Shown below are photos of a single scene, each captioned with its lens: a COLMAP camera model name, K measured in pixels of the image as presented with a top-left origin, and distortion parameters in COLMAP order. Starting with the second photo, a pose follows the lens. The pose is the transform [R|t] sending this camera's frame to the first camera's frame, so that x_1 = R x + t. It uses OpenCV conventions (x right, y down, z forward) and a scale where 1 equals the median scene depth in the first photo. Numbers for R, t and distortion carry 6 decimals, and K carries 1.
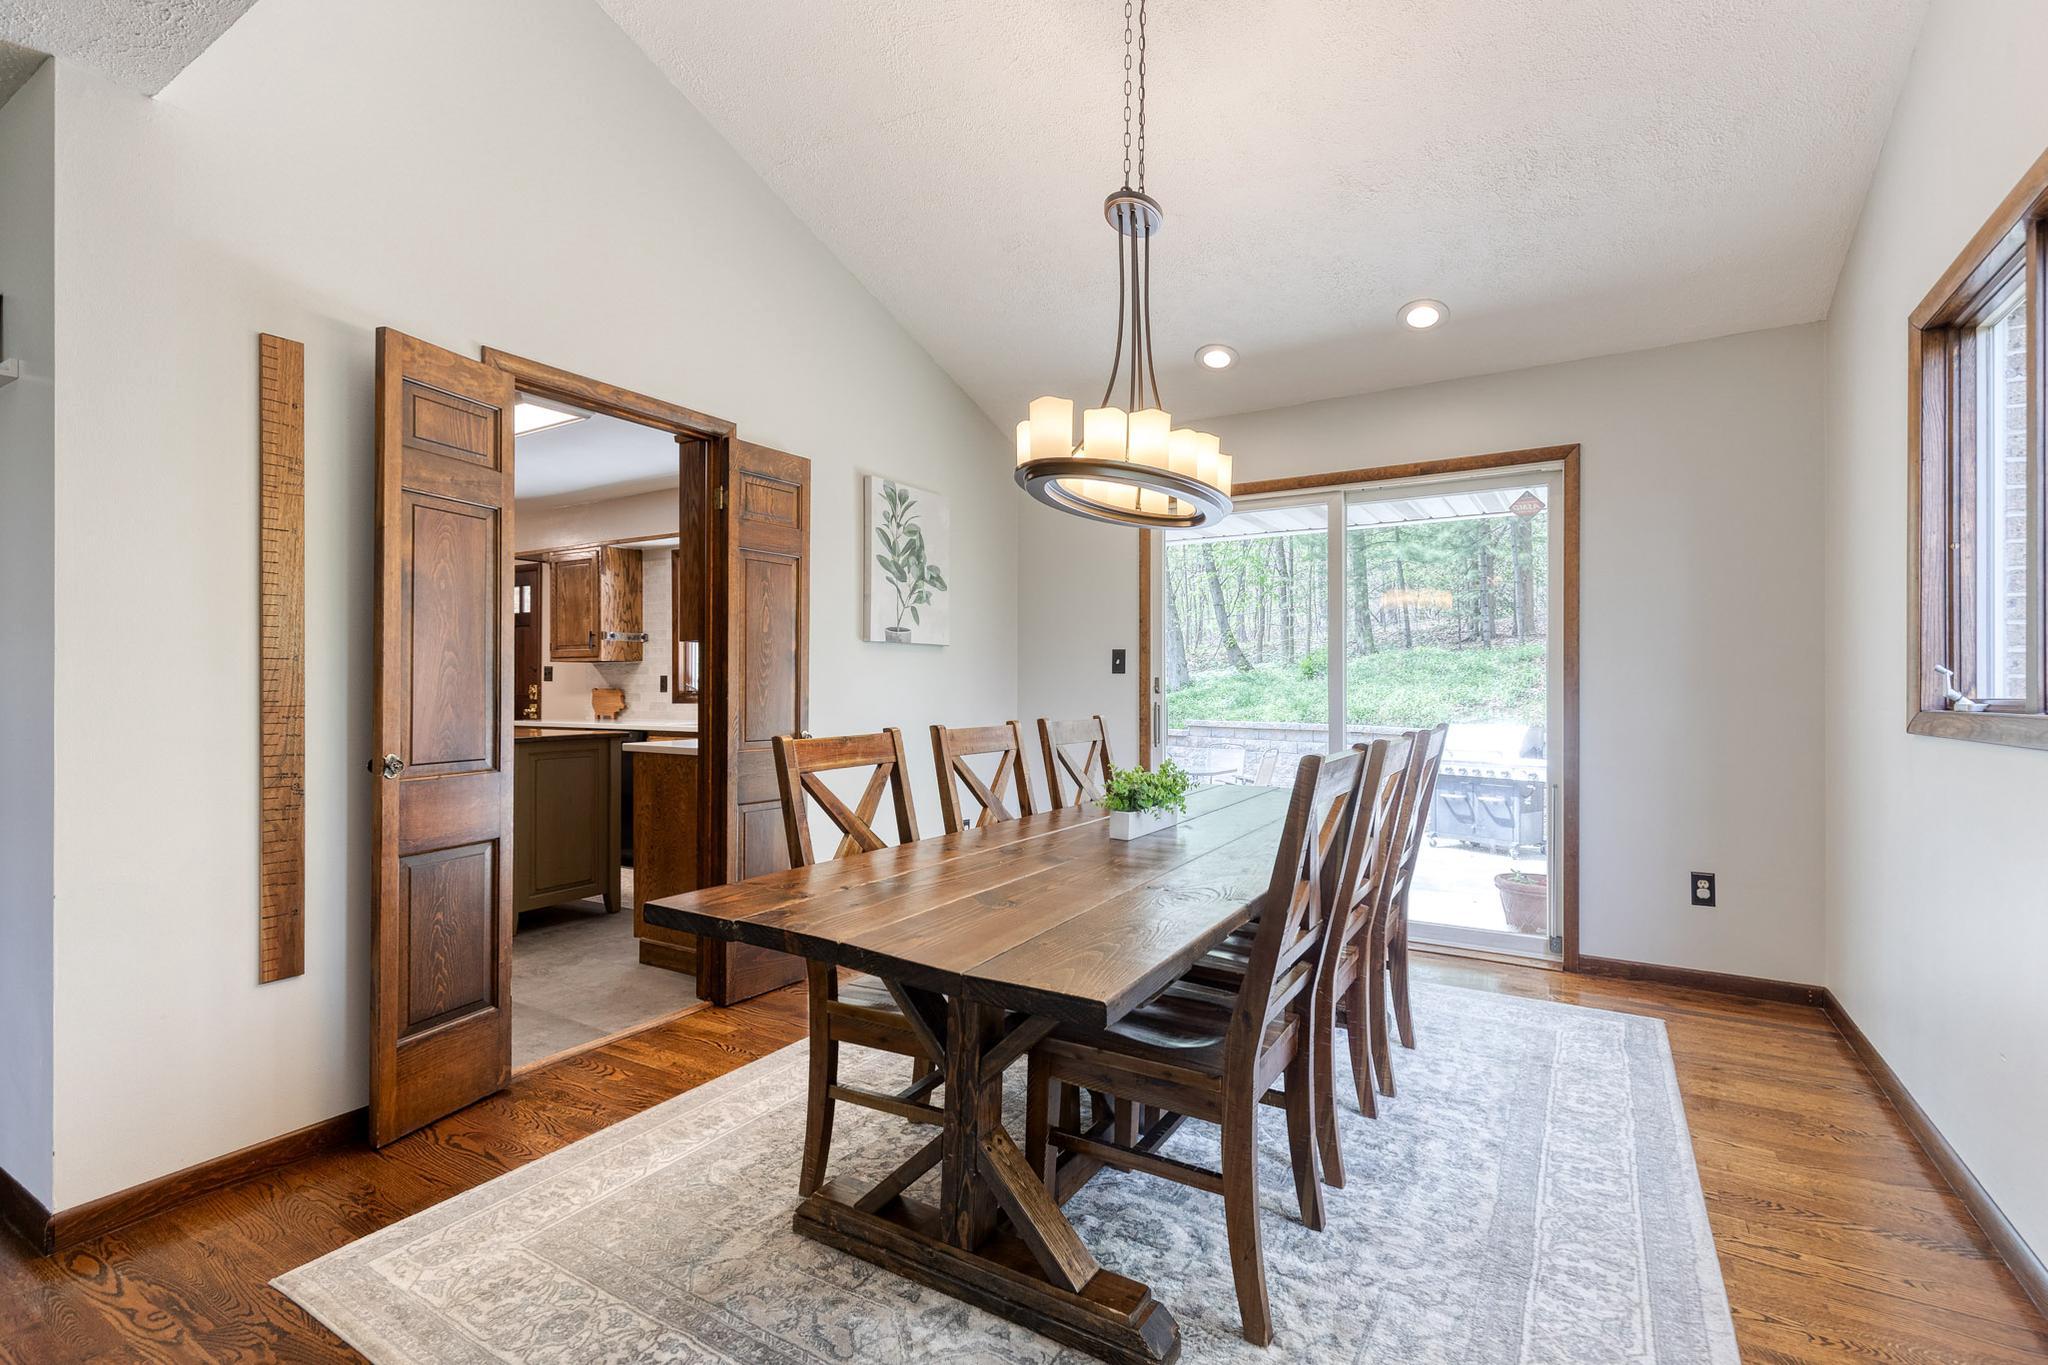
lens RADIAL K [[928.8, 0, 1052.8], [0, 928.8, 683.7], [0, 0, 1]] dist [0.007958, -0.000526]
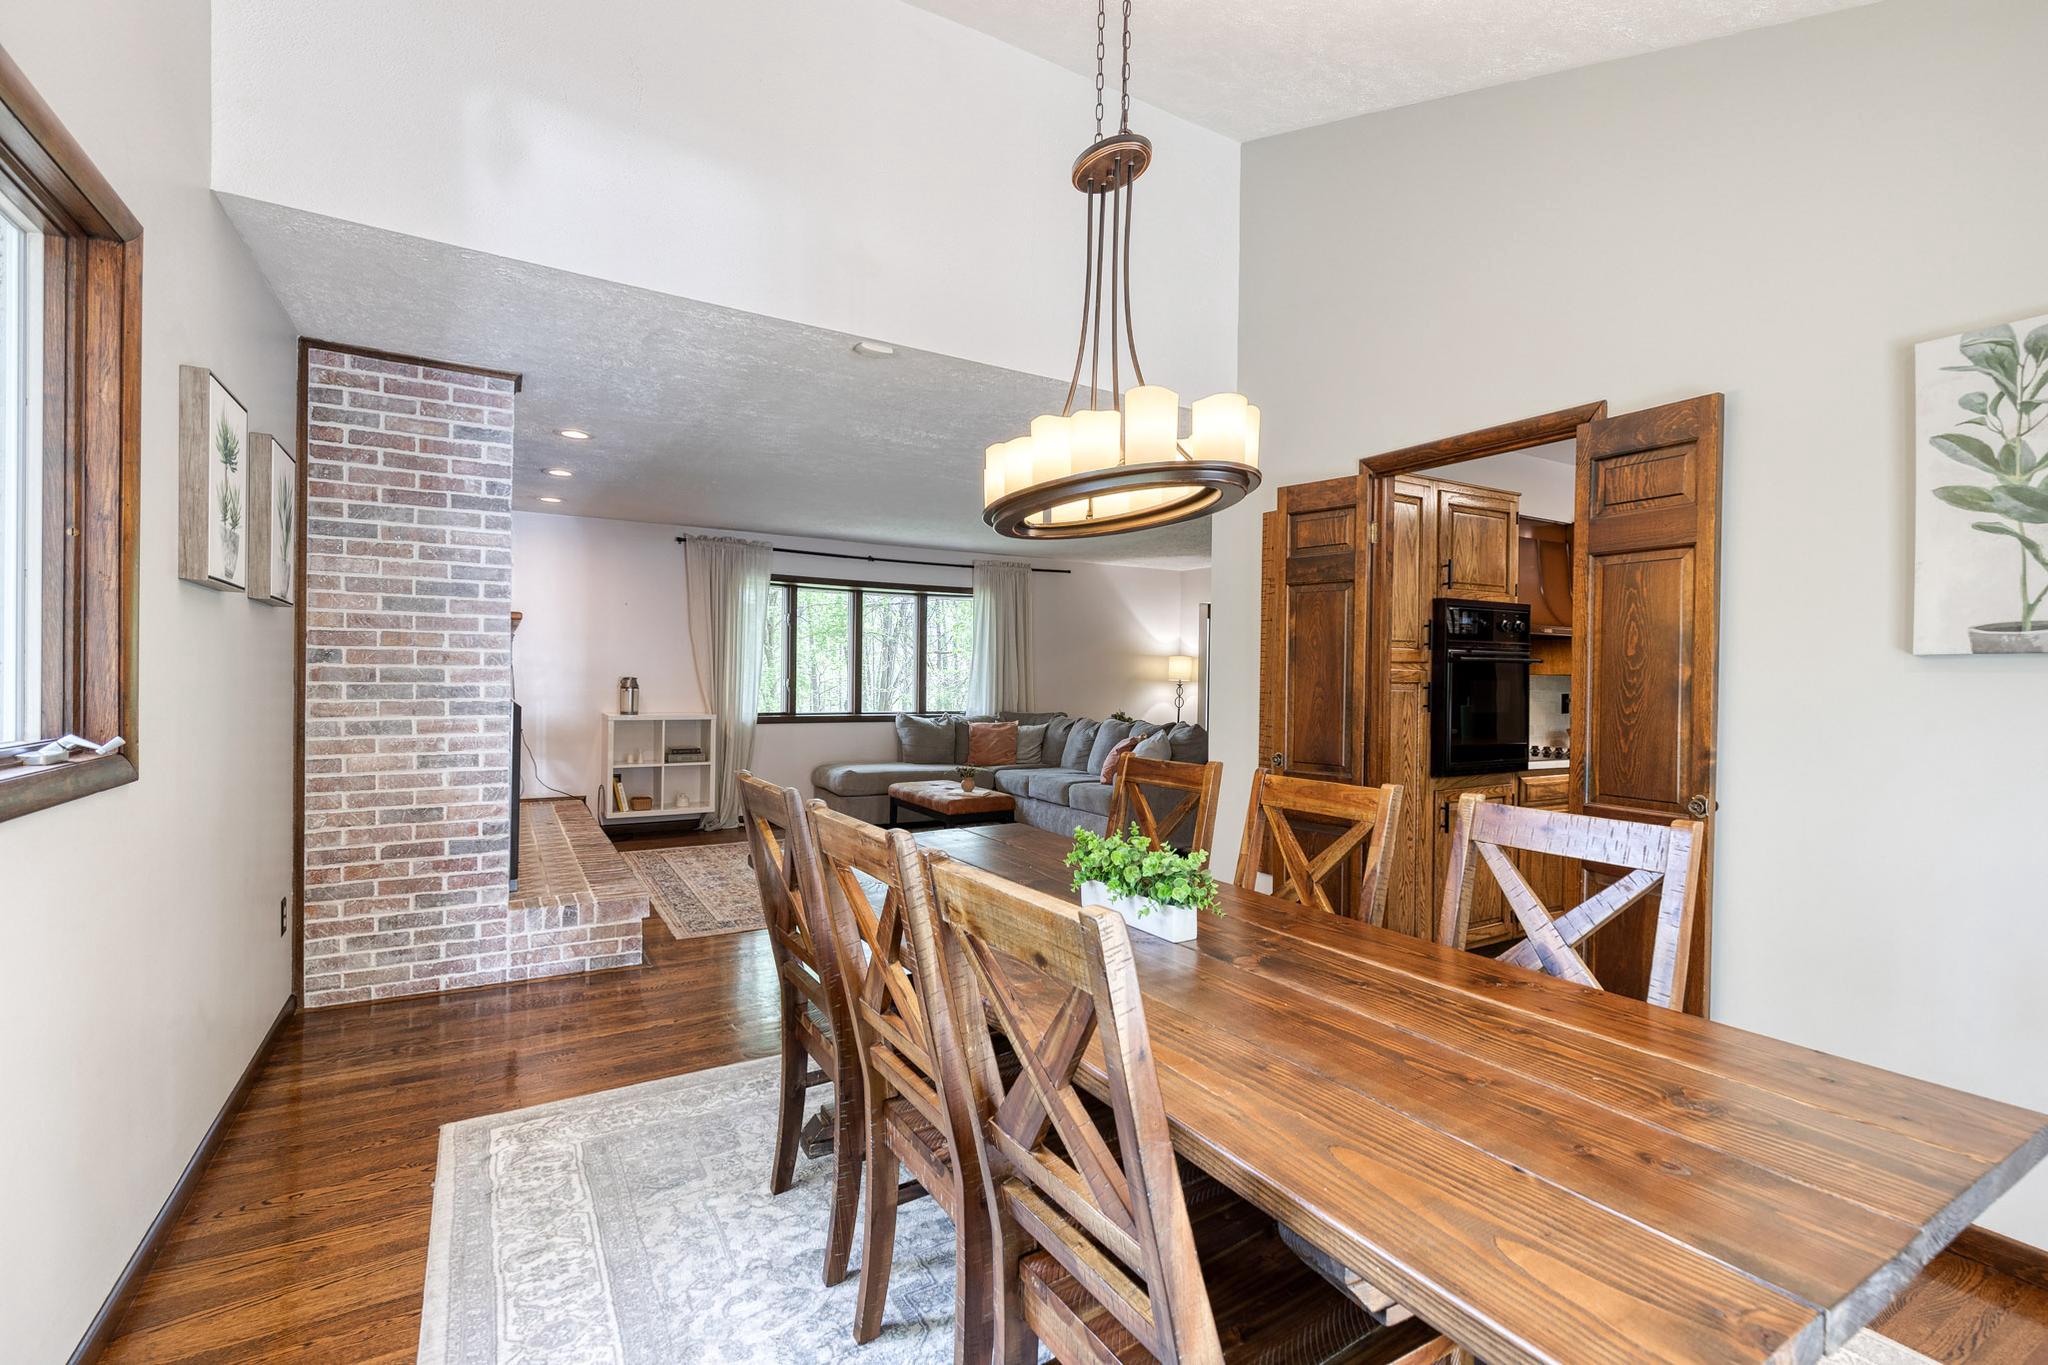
lens RADIAL K [[928.8, 0, 1052.5], [0, 928.8, 685.1], [0, 0, 1]] dist [0.007958, -0.000526]
pose [[-0.474598, 0.001807, -0.880201, 0.868012], [-0.009530, 0.999929, 0.007192, -0.047231], [0.880151, 0.011802, -0.474547, 1.390776]]
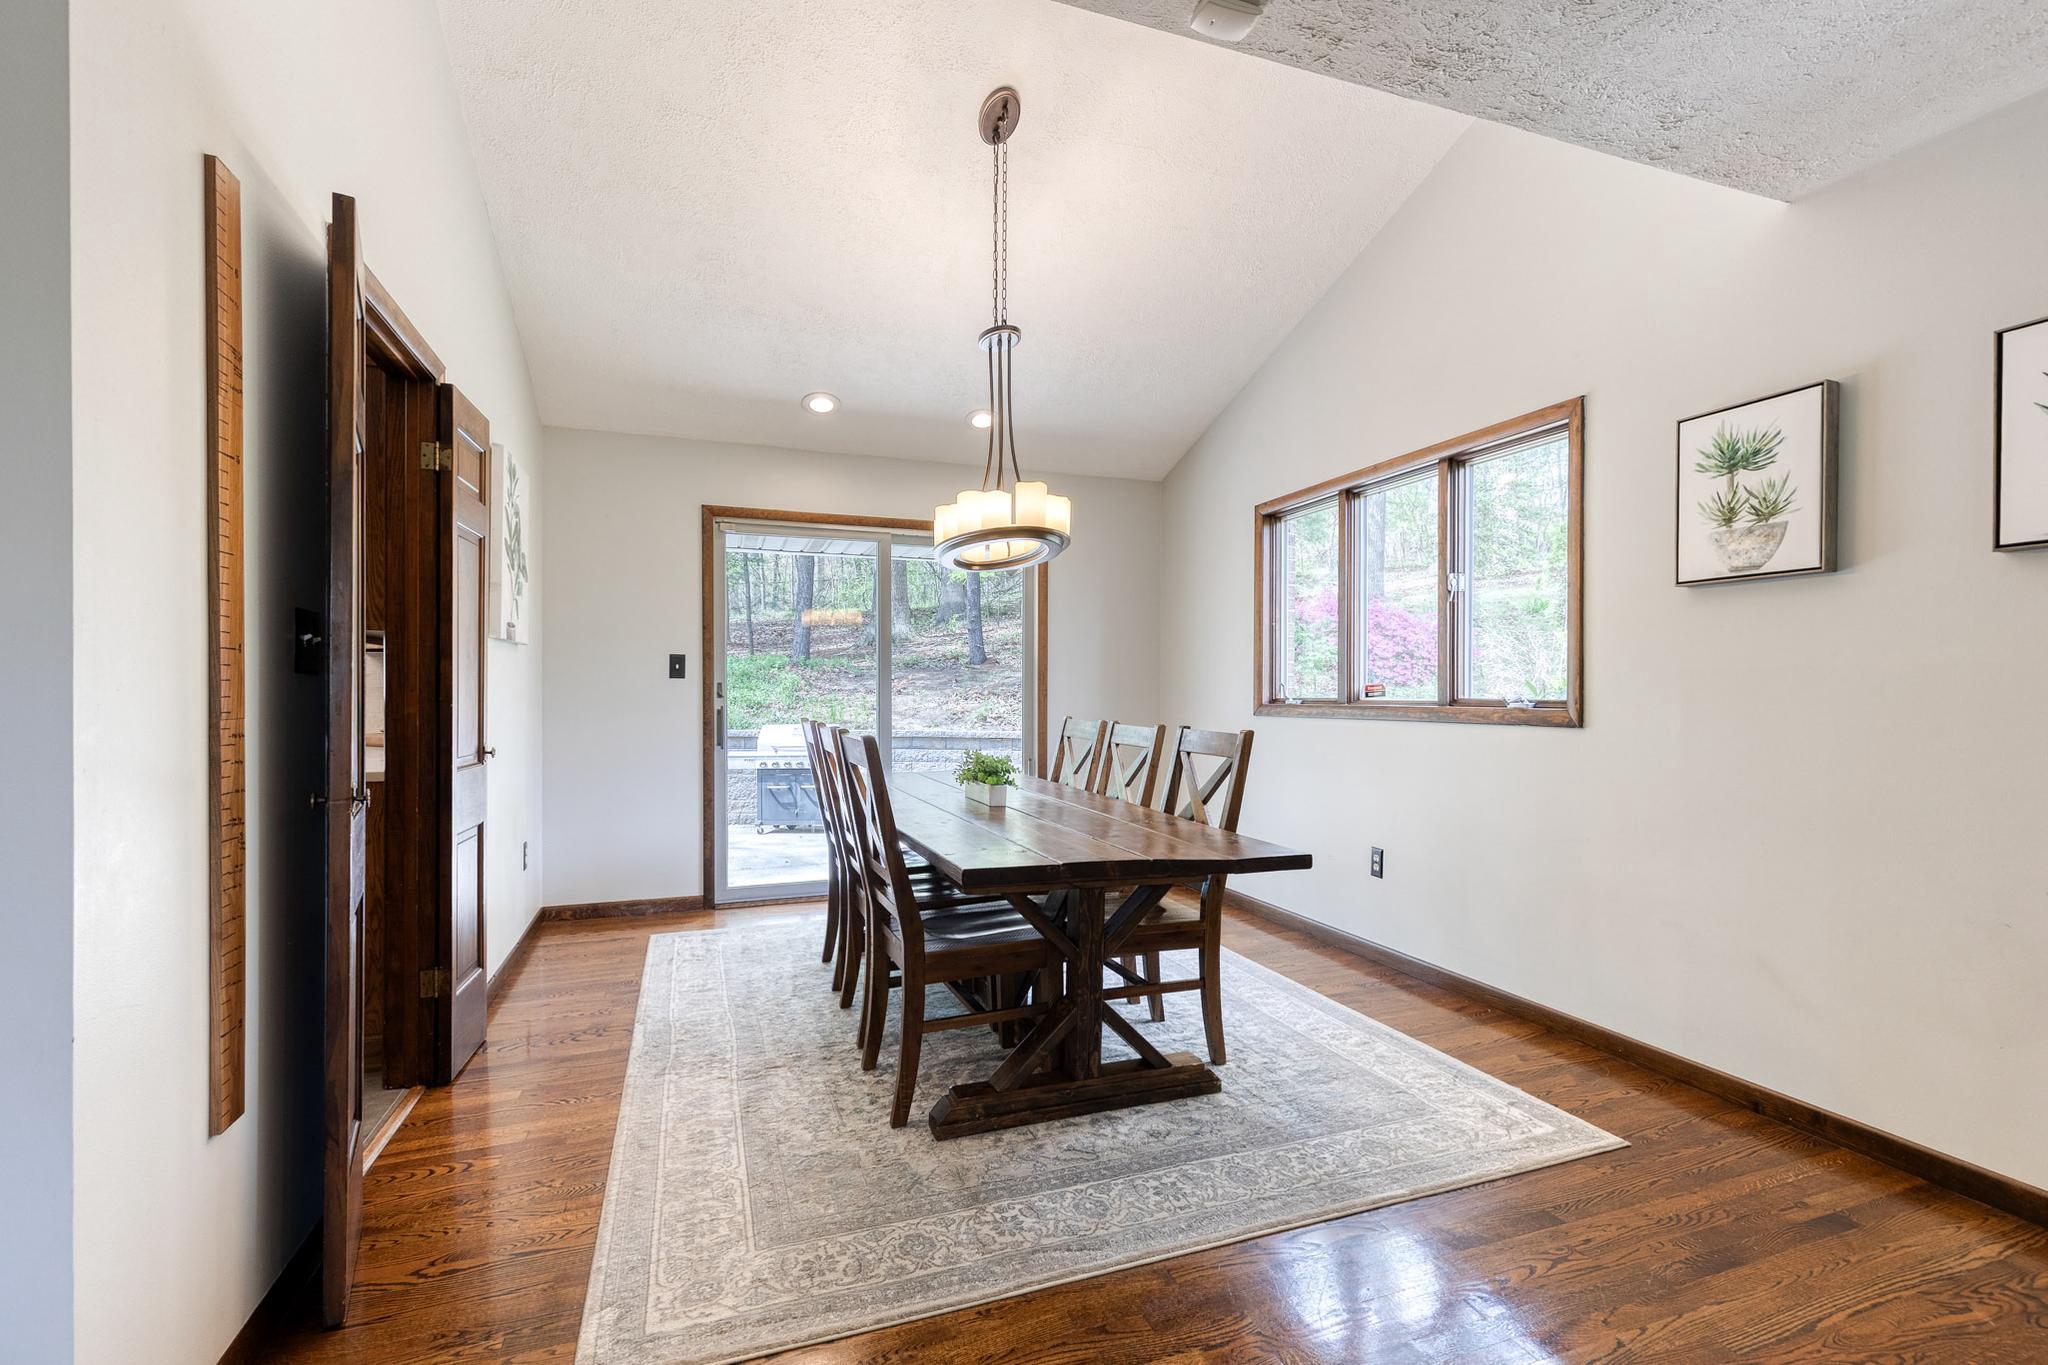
lens RADIAL K [[928.8, 0, 1035.1], [0, 928.8, 699.1], [0, 0, 1]] dist [0.007958, -0.000526]
pose [[0.633439, -0.005635, 0.773773, -0.929133], [-0.003903, 0.999937, 0.010478, -0.000548], [-0.773783, -0.009657, 0.633377, 0.114055]]
